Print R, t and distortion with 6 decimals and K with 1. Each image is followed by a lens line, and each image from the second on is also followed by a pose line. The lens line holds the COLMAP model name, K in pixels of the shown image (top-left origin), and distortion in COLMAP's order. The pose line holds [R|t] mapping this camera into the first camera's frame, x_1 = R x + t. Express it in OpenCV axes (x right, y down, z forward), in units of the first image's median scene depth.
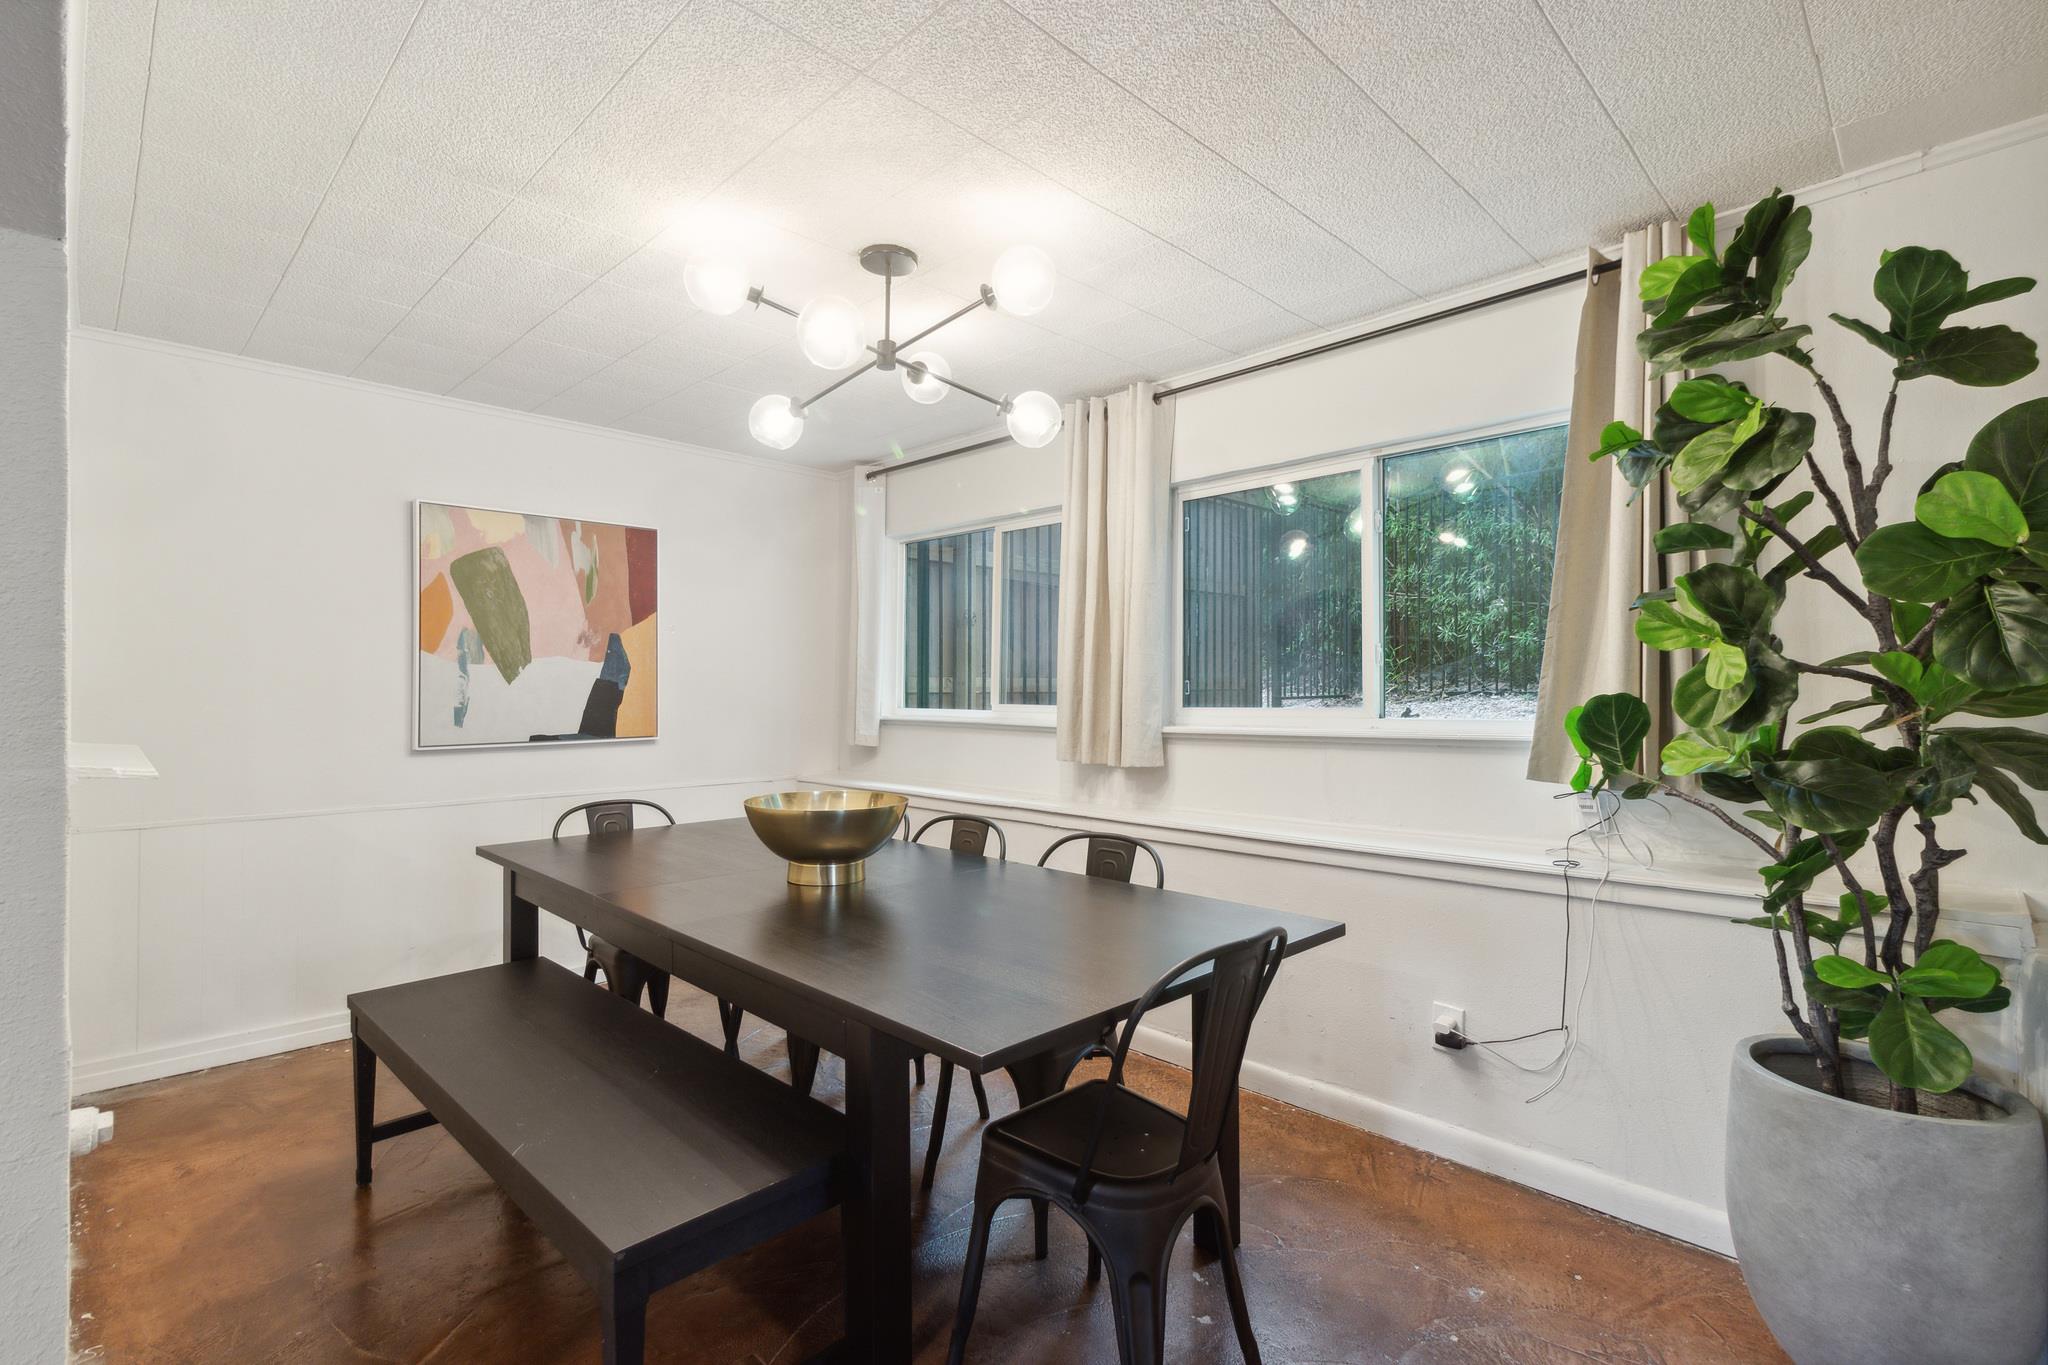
lens RADIAL K [[939.6, 0, 1034.4], [0, 939.6, 689.4], [0, 0, 1]] dist [0.004340, -0.000927]
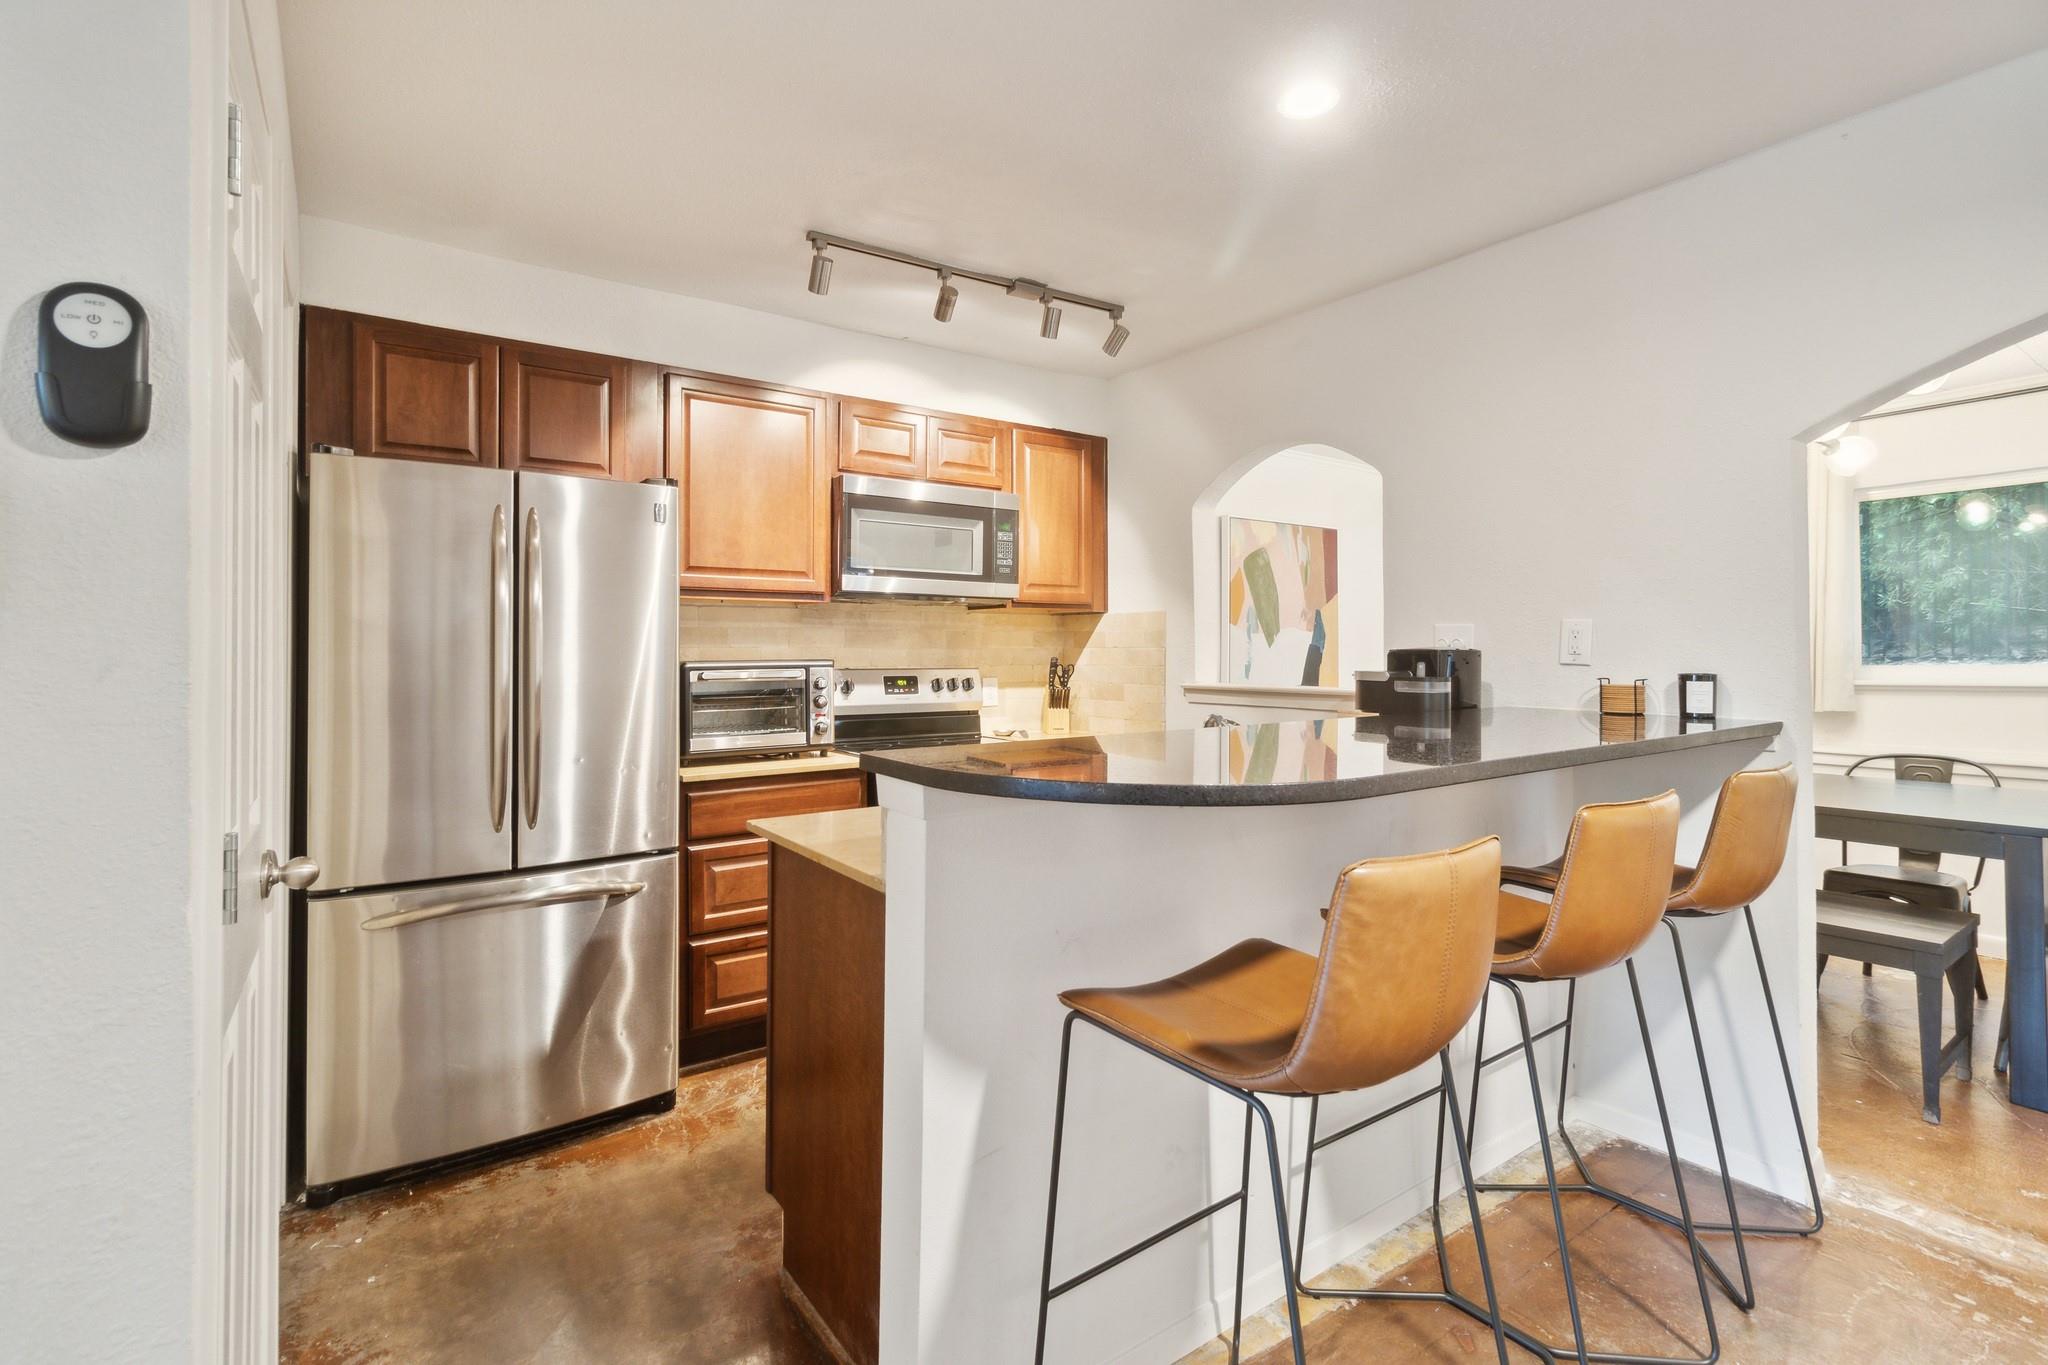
lens RADIAL K [[939.6, 0, 1017.6], [0, 939.6, 667.0], [0, 0, 1]] dist [0.004340, -0.000927]
pose [[0.984644, -0.000192, -0.174571, -0.643789], [0.001046, 0.999988, 0.004799, 0.014452], [0.174568, -0.004908, 0.984633, -0.378768]]
